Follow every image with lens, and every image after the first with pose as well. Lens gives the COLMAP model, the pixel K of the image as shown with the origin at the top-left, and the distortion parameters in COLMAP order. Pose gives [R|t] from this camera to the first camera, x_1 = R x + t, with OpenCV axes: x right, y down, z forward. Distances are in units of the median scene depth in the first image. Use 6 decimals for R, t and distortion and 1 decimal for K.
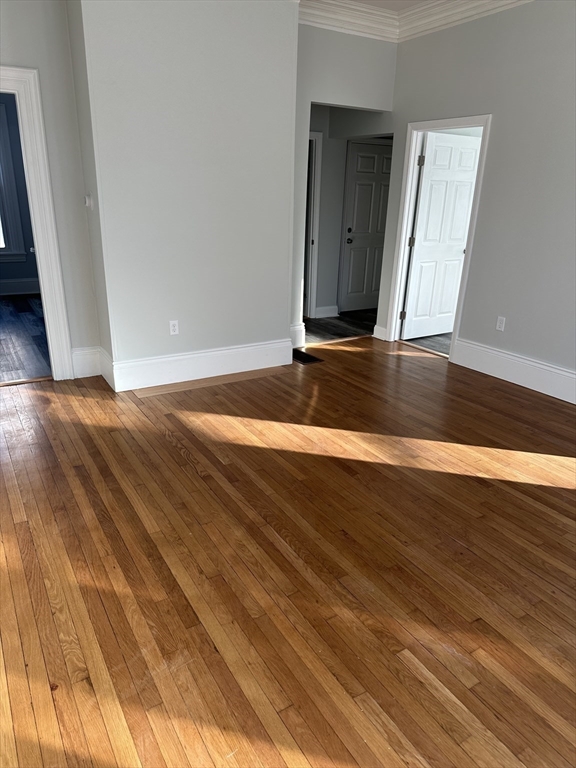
lens RADIAL K [[532.6, 0, 286.5], [0, 532.6, 387.3], [0, 0, 1]] dist [0.073439, -0.072508]
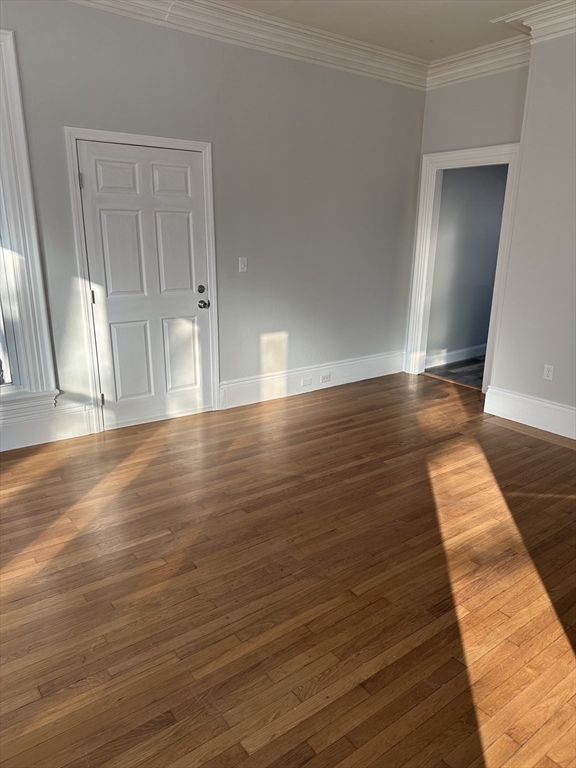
lens RADIAL K [[526.3, 0, 288.0], [0, 526.3, 384.0], [0, 0, 1]] dist [0.158809, -0.376695]
pose [[0.092771, 0.255168, -0.962436, 0.899967], [-0.353730, 0.911996, 0.207698, -0.168459], [0.930735, 0.321174, 0.174868, 0.538881]]
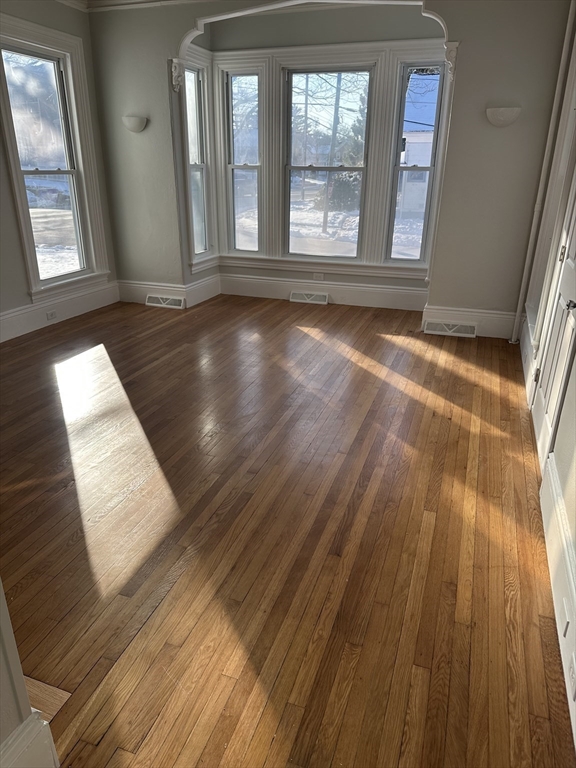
lens RADIAL K [[532.6, 0, 286.5], [0, 532.6, 387.3], [0, 0, 1]] dist [0.073439, -0.072508]
pose [[-0.634117, -0.312551, 0.707254, -0.757540], [0.260631, 0.774745, 0.576057, -0.446793], [-0.727989, 0.549619, -0.409819, 1.174381]]
